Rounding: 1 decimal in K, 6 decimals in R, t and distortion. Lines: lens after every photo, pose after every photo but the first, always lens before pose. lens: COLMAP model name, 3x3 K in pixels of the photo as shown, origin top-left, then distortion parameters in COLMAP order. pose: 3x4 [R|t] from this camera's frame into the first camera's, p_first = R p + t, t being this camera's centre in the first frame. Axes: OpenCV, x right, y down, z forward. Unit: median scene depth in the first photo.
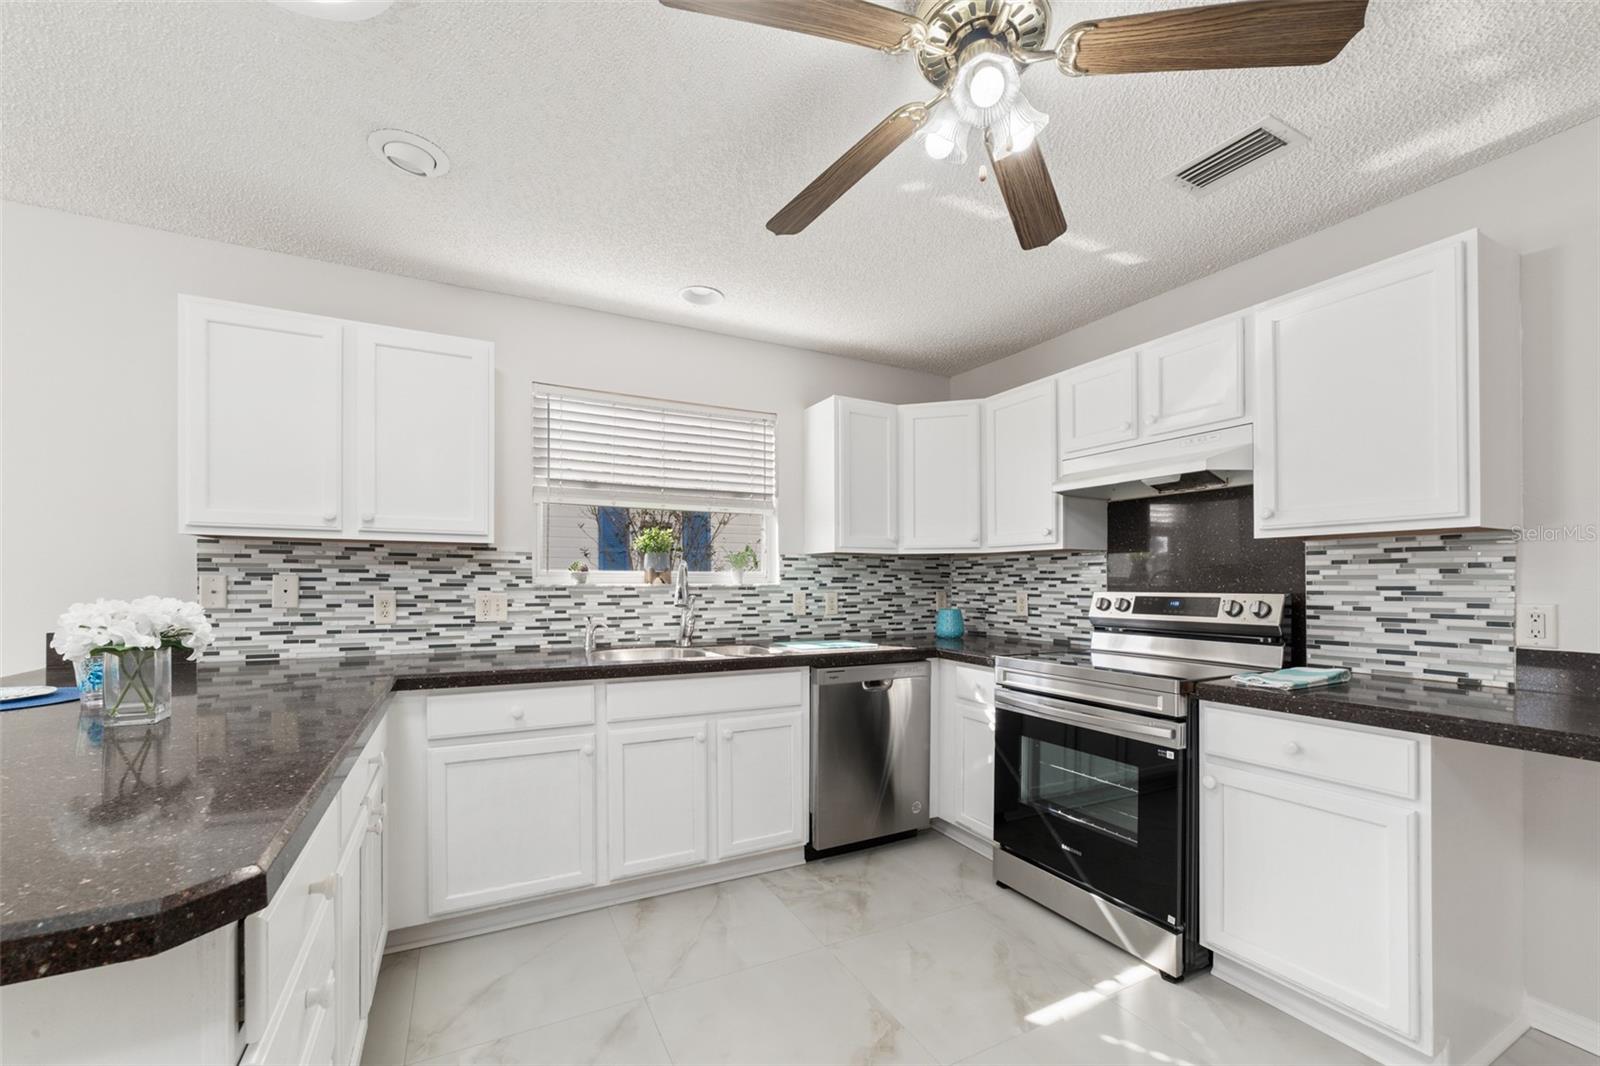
lens RADIAL K [[650.4, 0, 799.4], [0, 650.4, 581.2], [0, 0, 1]] dist [-0.002795, 0.000054]
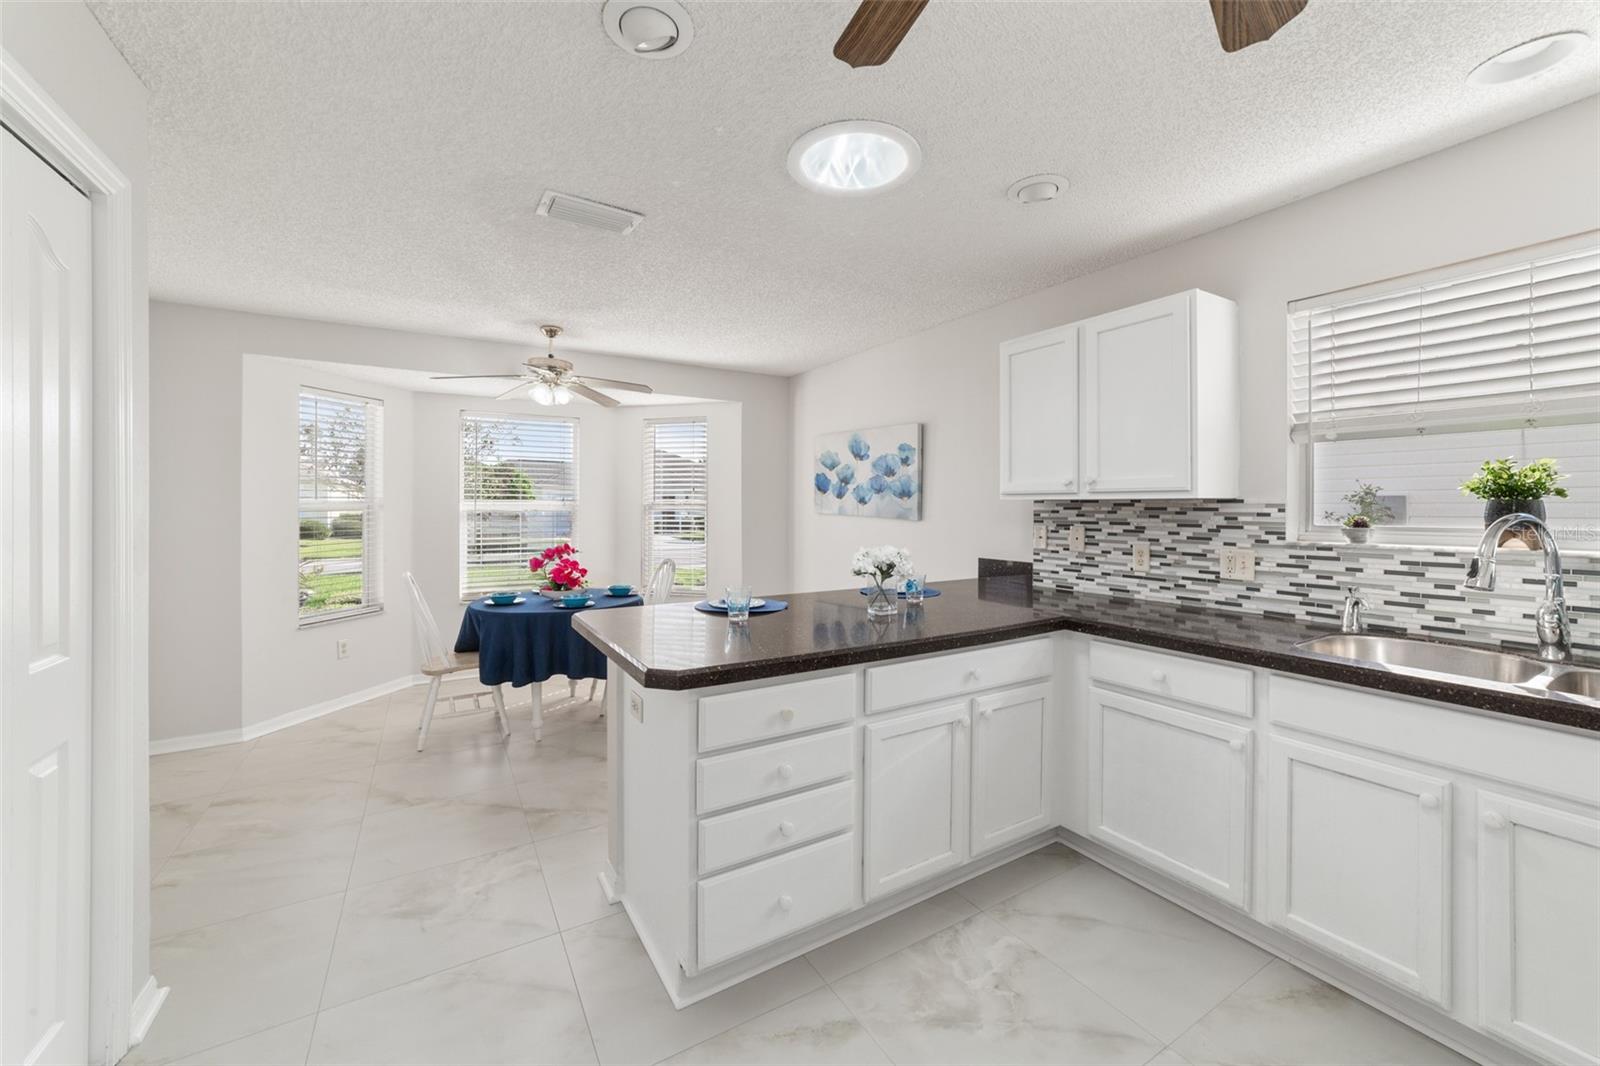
lens RADIAL K [[622.3, 0, 804.2], [0, 622.3, 514.0], [0, 0, 1]] dist [-0.016861, 0.006940]
pose [[0.091290, 0.005814, -0.995807, 0.358170], [-0.003816, 0.999978, 0.005488, -0.035364], [0.995817, 0.003299, 0.091310, 0.321475]]
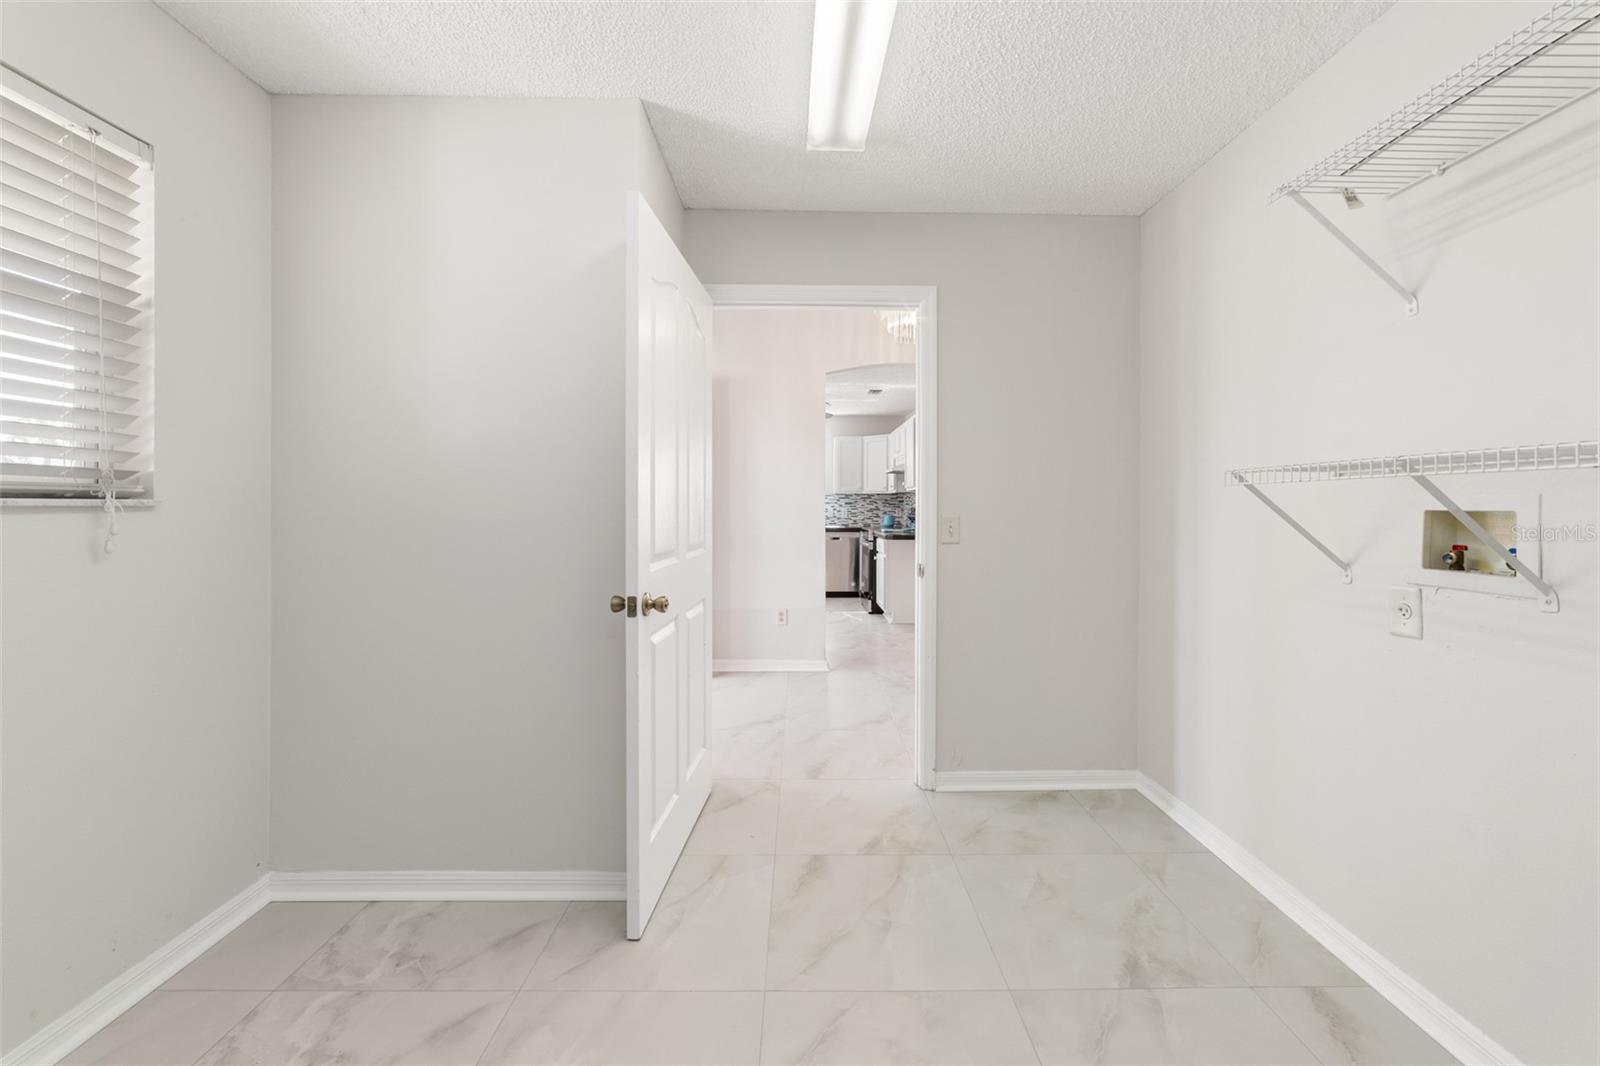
lens RADIAL K [[622.3, 0, 804.2], [0, 622.3, 514.0], [0, 0, 1]] dist [-0.016861, 0.006940]
pose [[0.895453, 0.006209, -0.445114, 1.321942], [0.000786, 0.999879, 0.015529, 0.001876], [0.445156, -0.014255, 0.895339, -1.673606]]
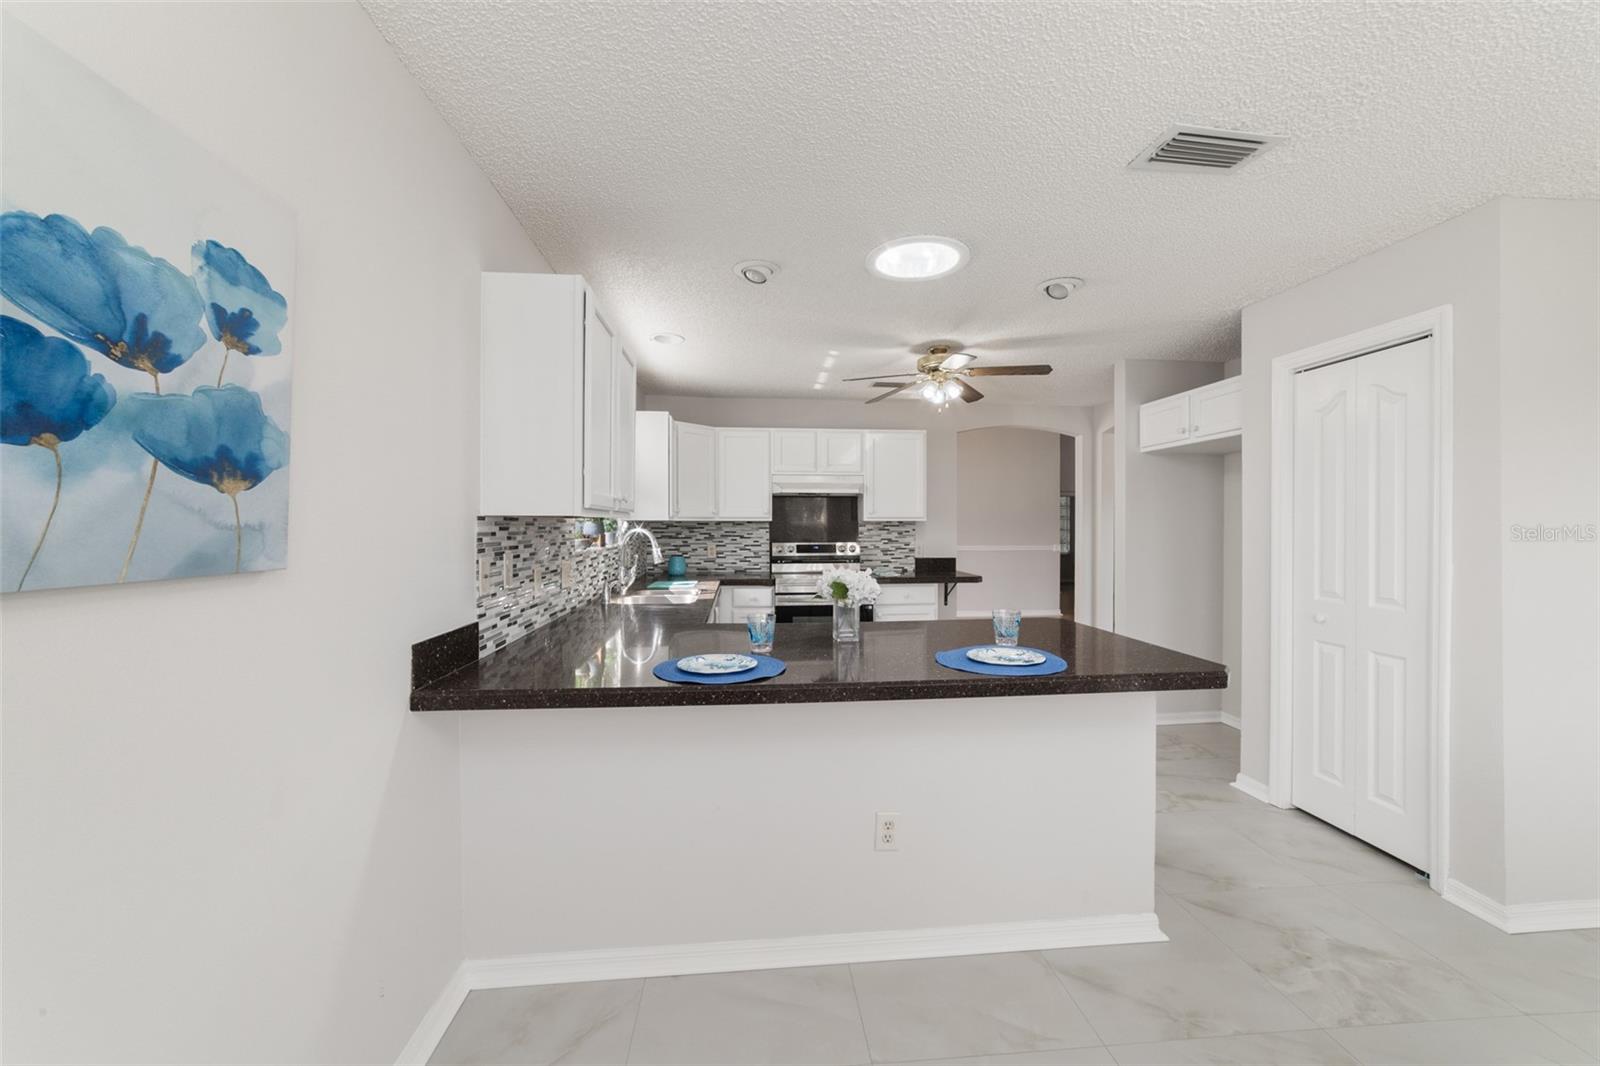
lens RADIAL K [[628.3, 0, 800.0], [0, 628.3, 533.0], [0, 0, 1]] dist [-0.000489, 0.007140]
pose [[0.368008, -0.016354, 0.929679, -1.364458], [-0.001171, 0.999836, 0.018051, -0.051231], [-0.929822, -0.007731, 0.367929, 0.261420]]
